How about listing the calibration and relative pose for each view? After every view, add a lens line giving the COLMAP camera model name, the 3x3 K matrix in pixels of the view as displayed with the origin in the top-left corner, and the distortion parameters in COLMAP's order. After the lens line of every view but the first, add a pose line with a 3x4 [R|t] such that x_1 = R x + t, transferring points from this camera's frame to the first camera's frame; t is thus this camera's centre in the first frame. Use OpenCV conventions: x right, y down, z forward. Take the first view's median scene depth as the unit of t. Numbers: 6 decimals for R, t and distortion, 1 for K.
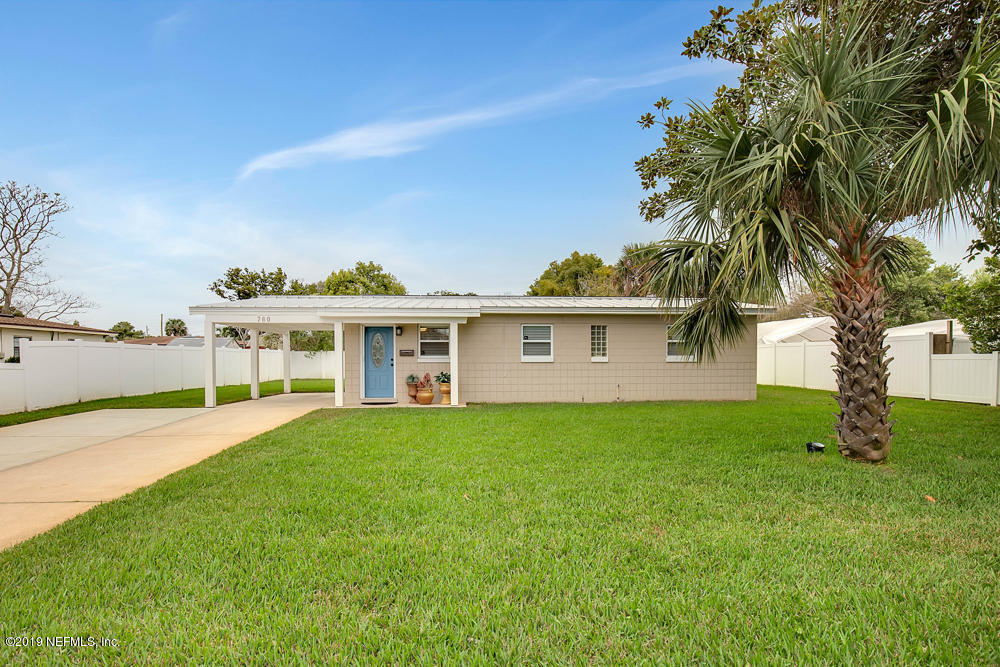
lens RADIAL K [[529.6, 0, 500.5], [0, 529.6, 351.3], [0, 0, 1]] dist [-0.014398, -0.000408]
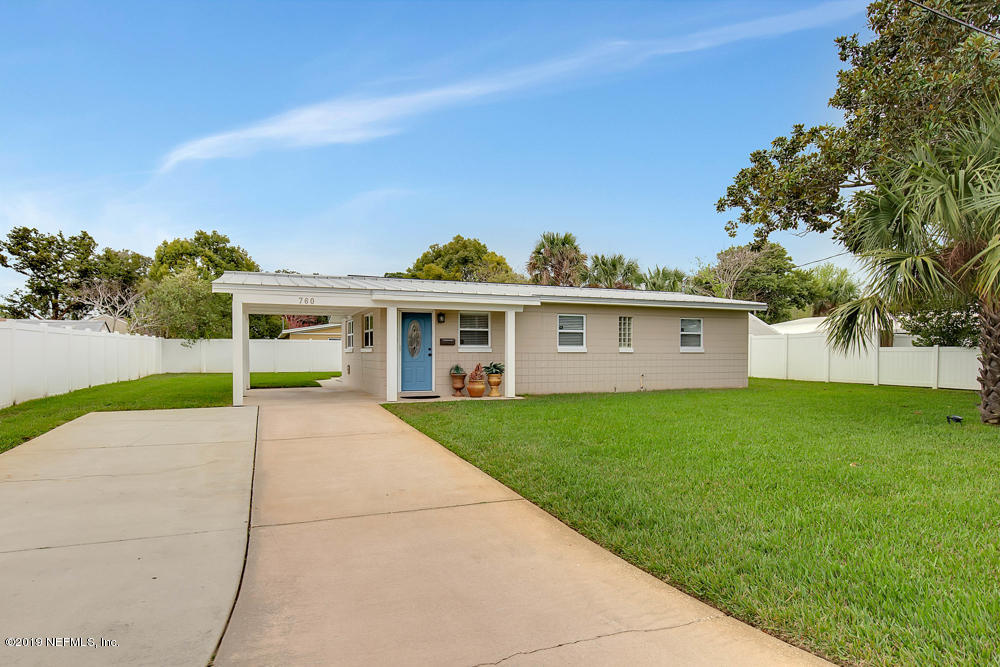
lens RADIAL K [[579.9, 0, 500.0], [0, 579.9, 333.5], [0, 0, 1]] dist [-0.003831, -0.000920]
pose [[0.949635, 0.013030, 0.313088, -0.396253], [-0.008344, 0.999832, -0.016304, 0.003916], [-0.313248, 0.012870, 0.949584, 0.013197]]
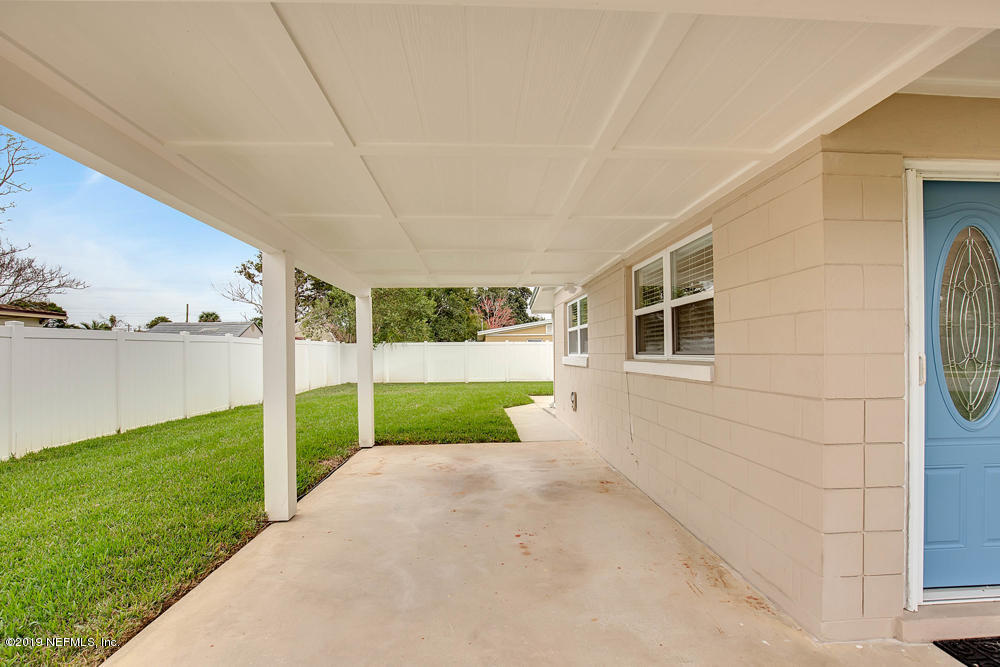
lens RADIAL K [[480.6, 0, 500.0], [0, 480.6, 333.5], [0, 0, 1]] dist [-0.035104, -0.000031]
pose [[0.999712, -0.009648, -0.021966, -0.377349], [0.009185, 0.999735, -0.021119, 0.004627], [0.022164, 0.020911, 0.999536, 0.823837]]
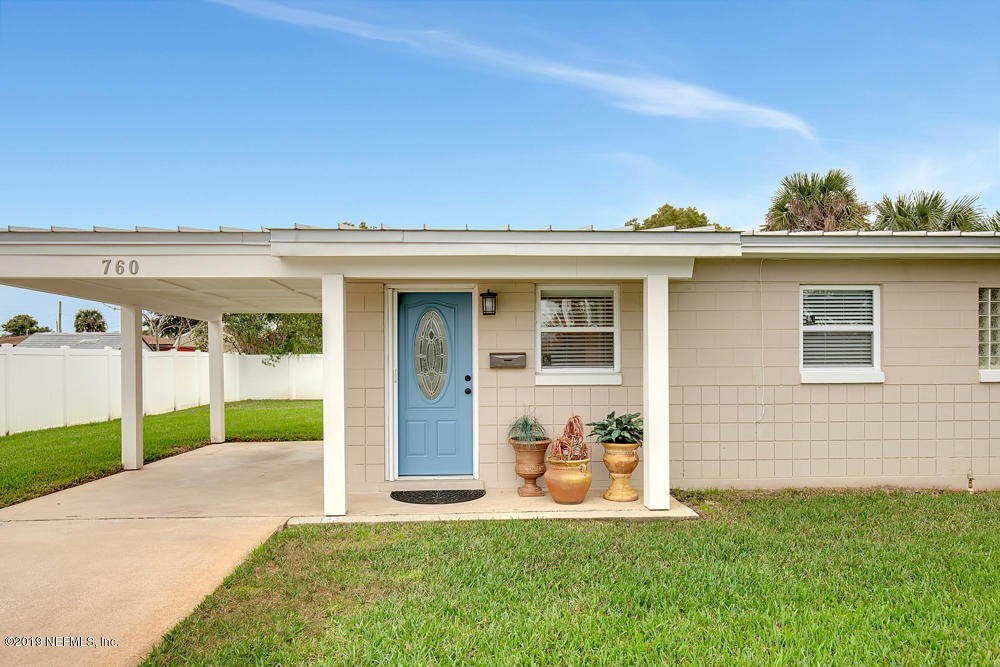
lens RADIAL K [[676.1, 0, 500.9], [0, 676.1, 356.4], [0, 0, 1]] dist [-0.003240, 0.001028]
pose [[0.999673, -0.003995, -0.025253, -0.165539], [0.004136, 0.999976, 0.005553, -0.002663], [0.025230, -0.005656, 0.999666, 0.499058]]
